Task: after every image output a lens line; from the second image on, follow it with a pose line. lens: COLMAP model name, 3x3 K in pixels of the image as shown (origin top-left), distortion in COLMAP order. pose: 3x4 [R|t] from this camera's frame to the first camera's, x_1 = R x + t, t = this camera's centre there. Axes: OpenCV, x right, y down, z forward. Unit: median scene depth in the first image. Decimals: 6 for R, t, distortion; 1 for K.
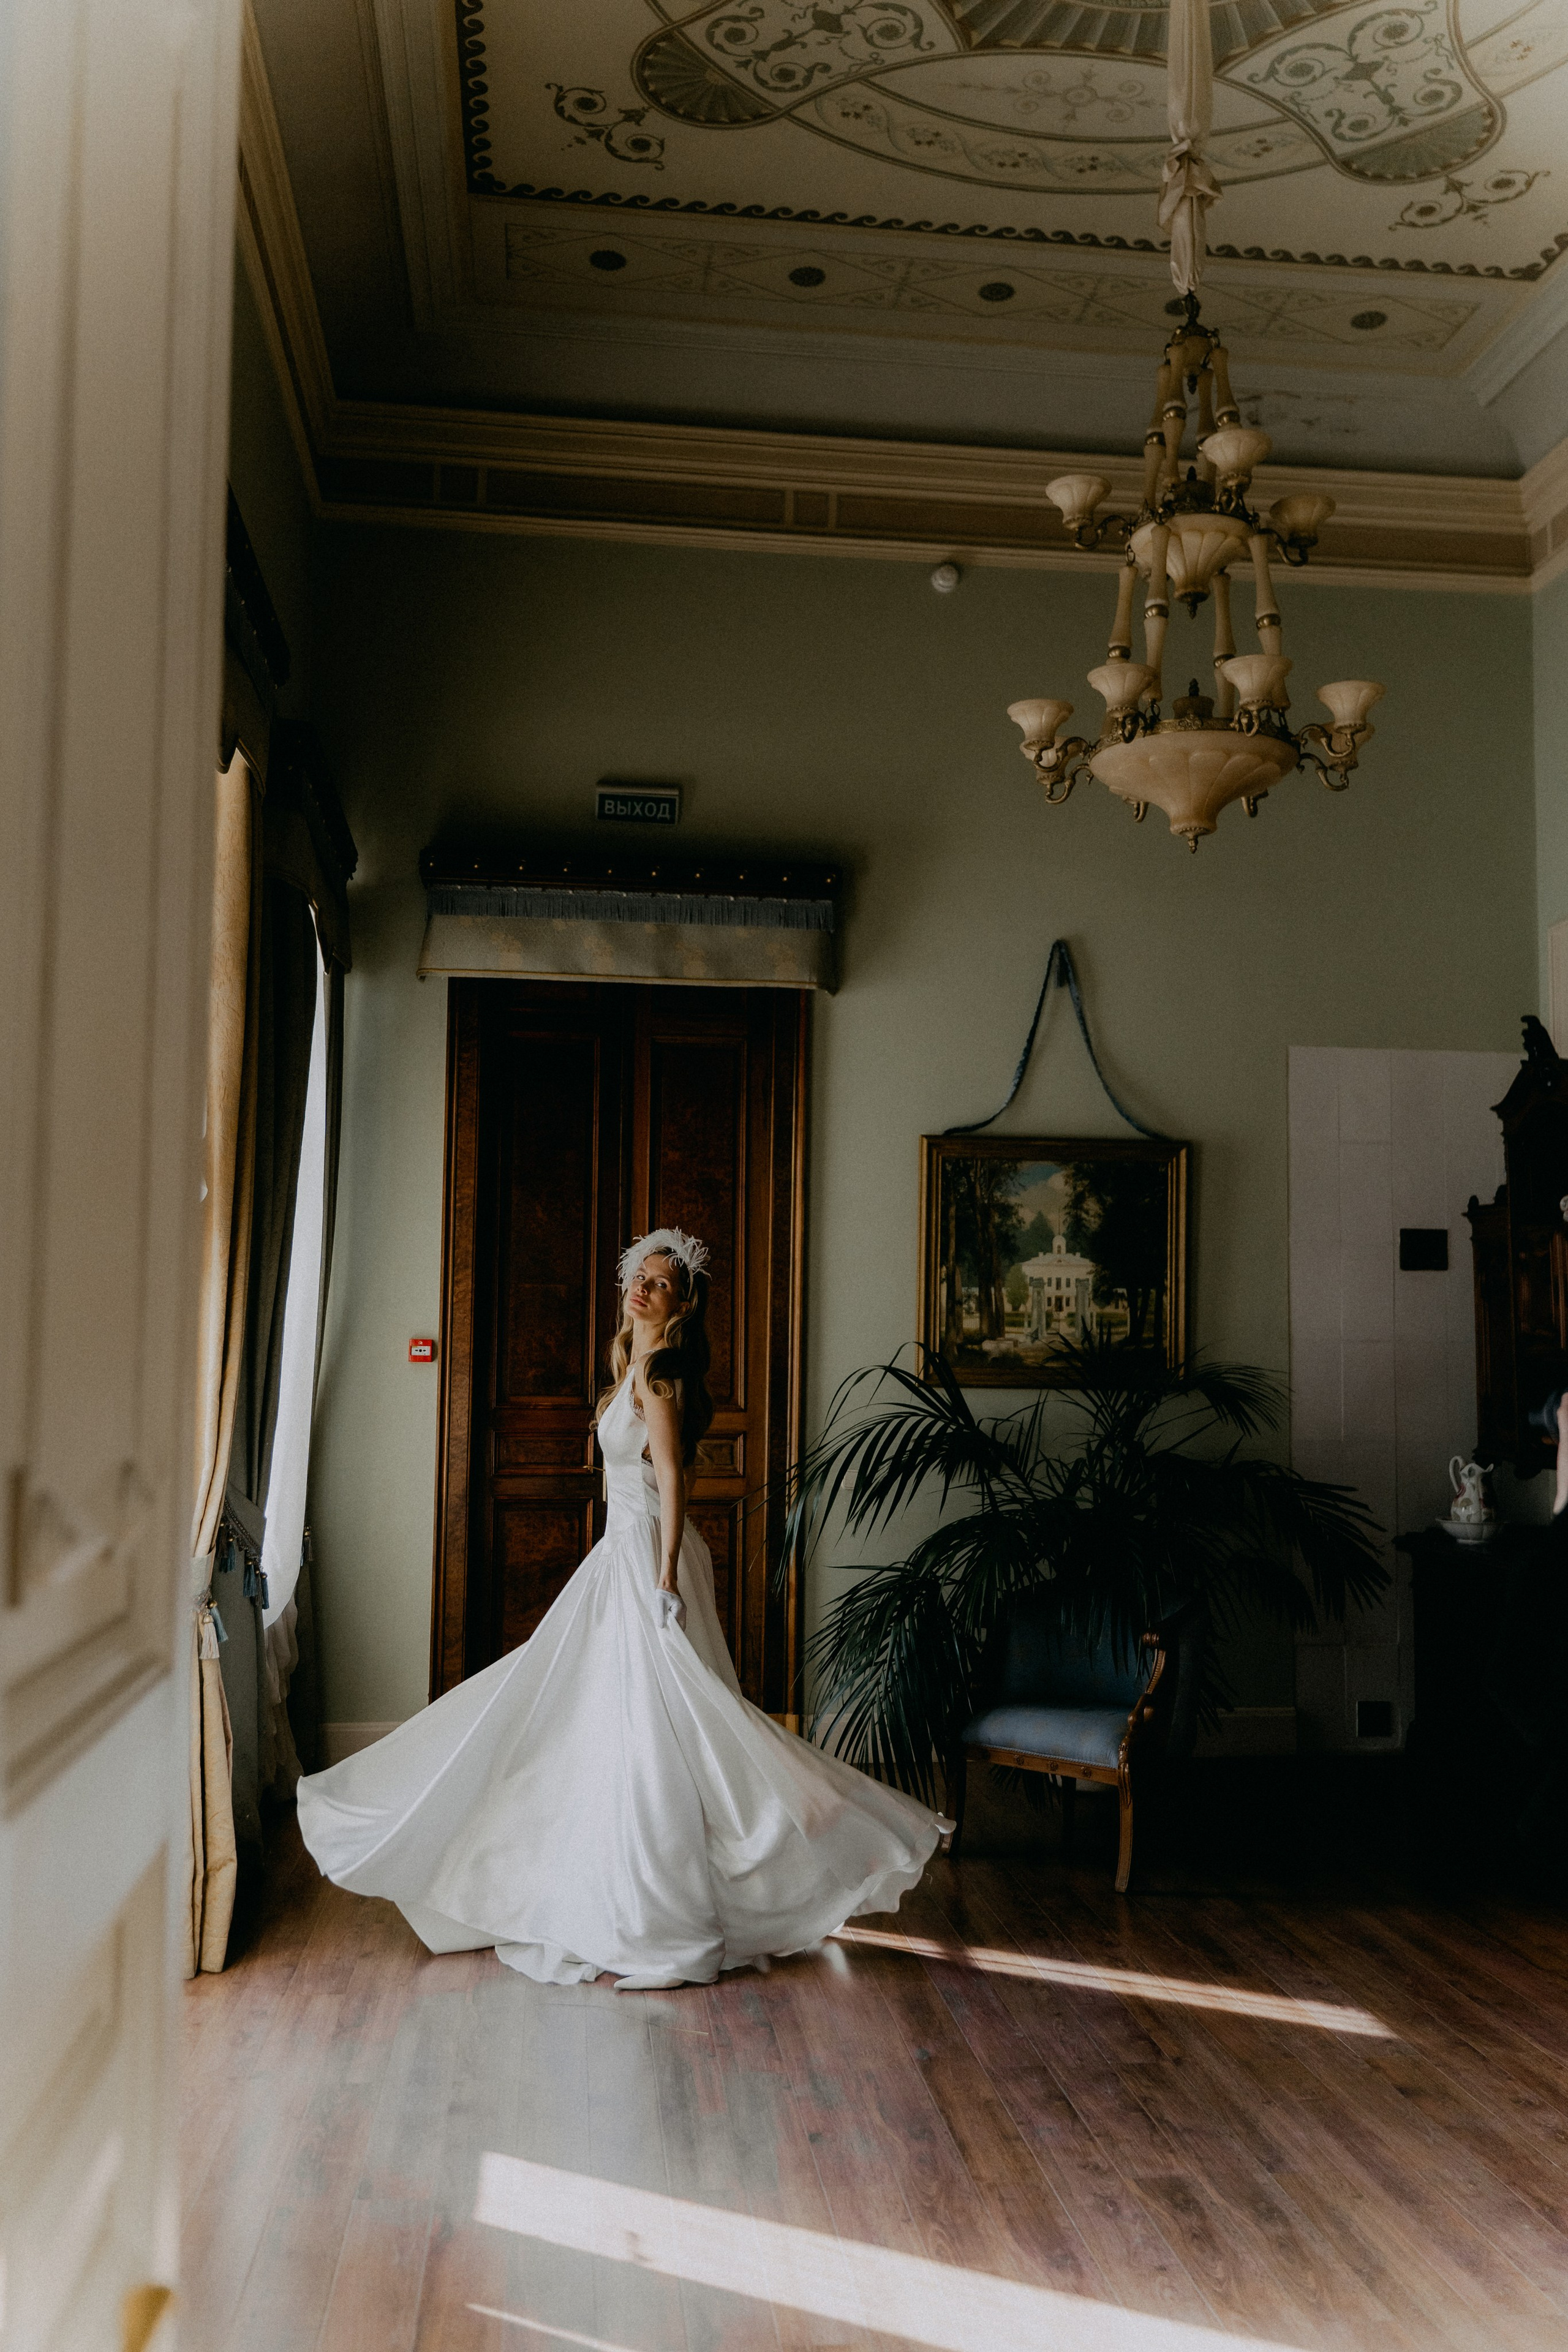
lens RADIAL K [[2053.7, 0, 790.8], [0, 2053.7, 1173.1], [0, 0, 1]] dist [0.018099, 0.000562]
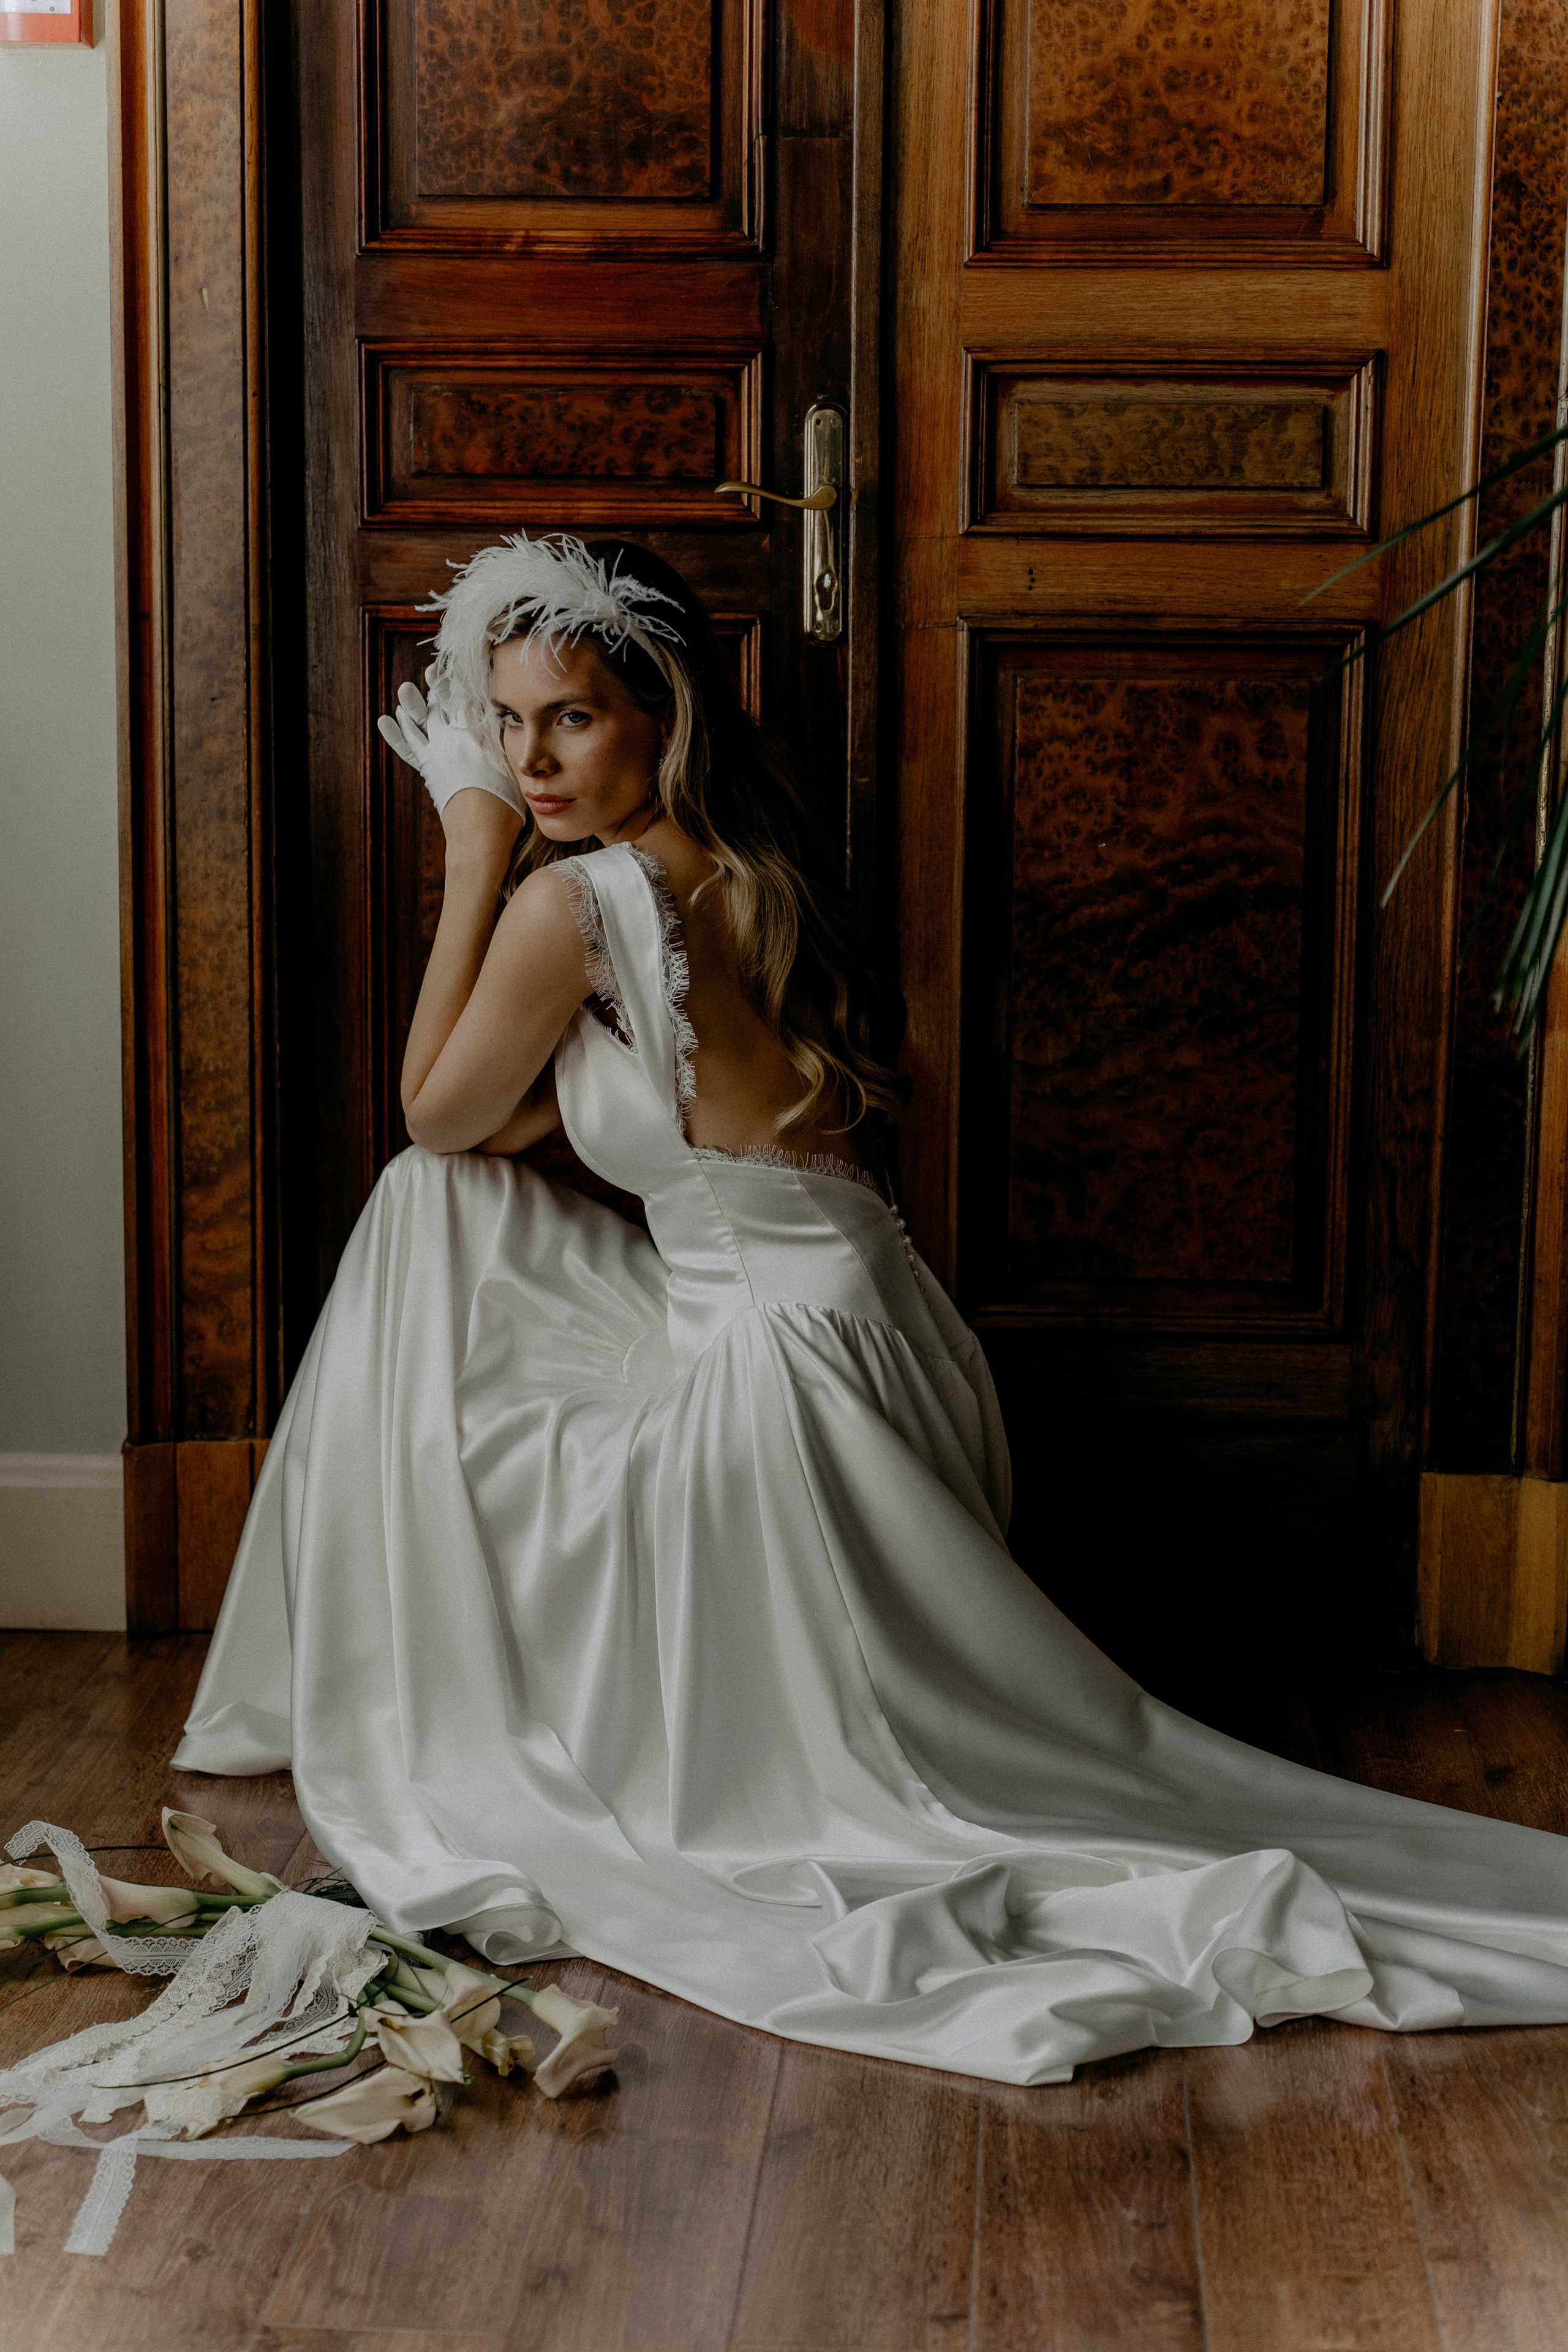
lens RADIAL K [[3852.4, 0, 798.0], [0, 3852.4, 1186.2], [0, 0, 1]] dist [0.009159, 0.000000]
pose [[0.985058, 0.028448, -0.169857, -0.012071], [0.015870, 0.967073, 0.254002, 0.126415], [0.171490, -0.252903, 0.952172, 0.639890]]
